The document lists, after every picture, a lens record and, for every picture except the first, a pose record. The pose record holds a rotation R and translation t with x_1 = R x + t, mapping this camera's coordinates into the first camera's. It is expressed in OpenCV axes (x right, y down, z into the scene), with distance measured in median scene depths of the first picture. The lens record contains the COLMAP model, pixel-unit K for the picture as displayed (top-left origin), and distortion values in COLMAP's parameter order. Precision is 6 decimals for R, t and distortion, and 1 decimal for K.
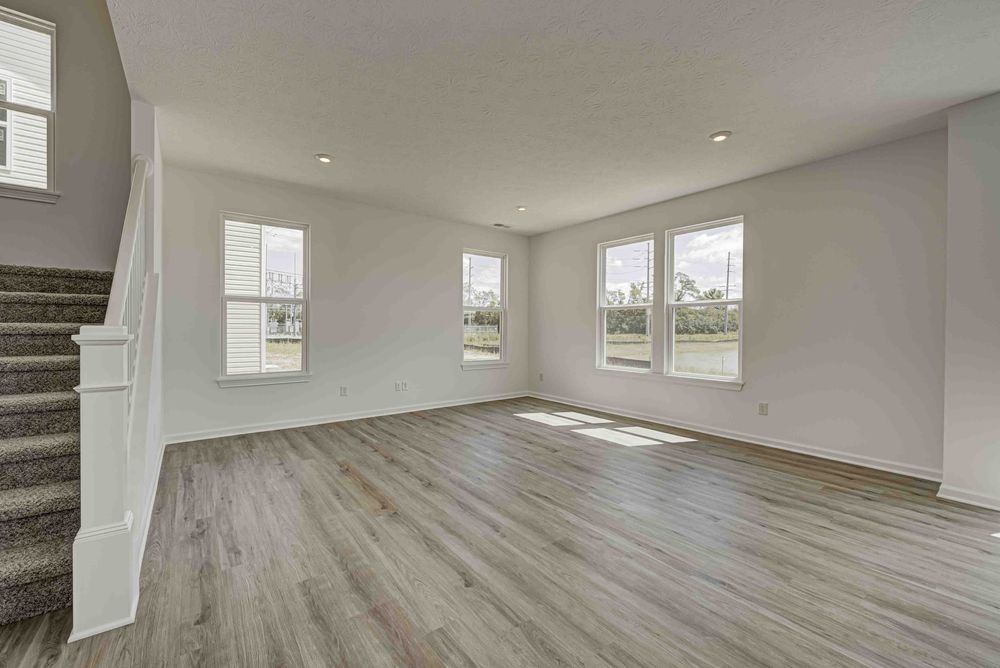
lens RADIAL K [[402.0, 0, 496.0], [0, 402.0, 332.0], [0, 0, 1]] dist [-0.010341, -0.000198]
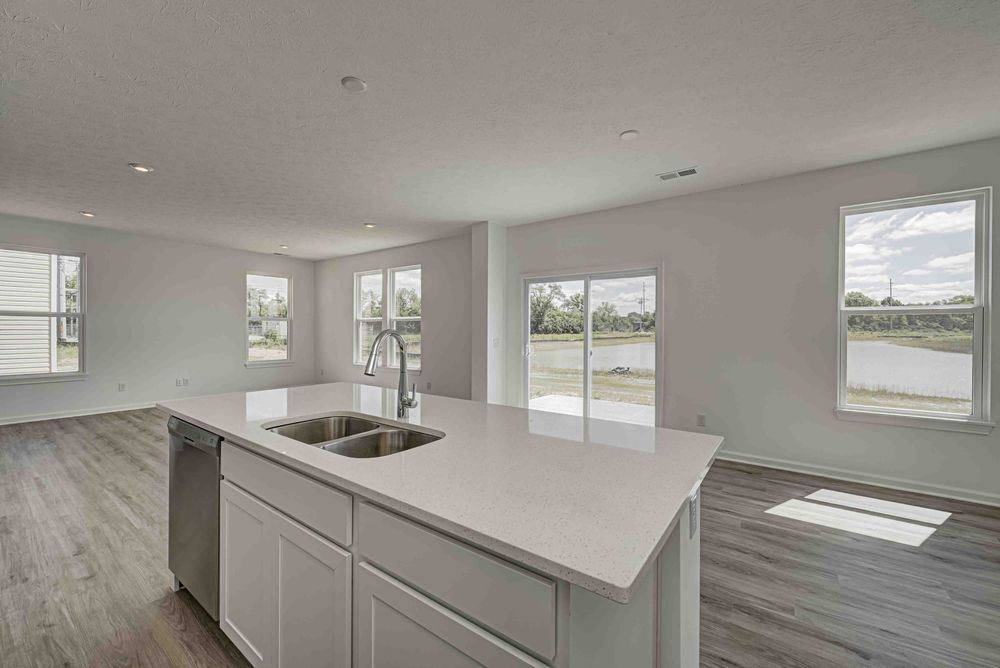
lens RADIAL K [[402.0, 0, 502.3], [0, 402.0, 329.1], [0, 0, 1]] dist [-0.010341, -0.000198]
pose [[0.957392, -0.001042, 0.288789, 0.305891], [0.003296, 0.999968, -0.007320, -0.014496], [-0.288772, 0.007960, 0.957365, -0.403860]]
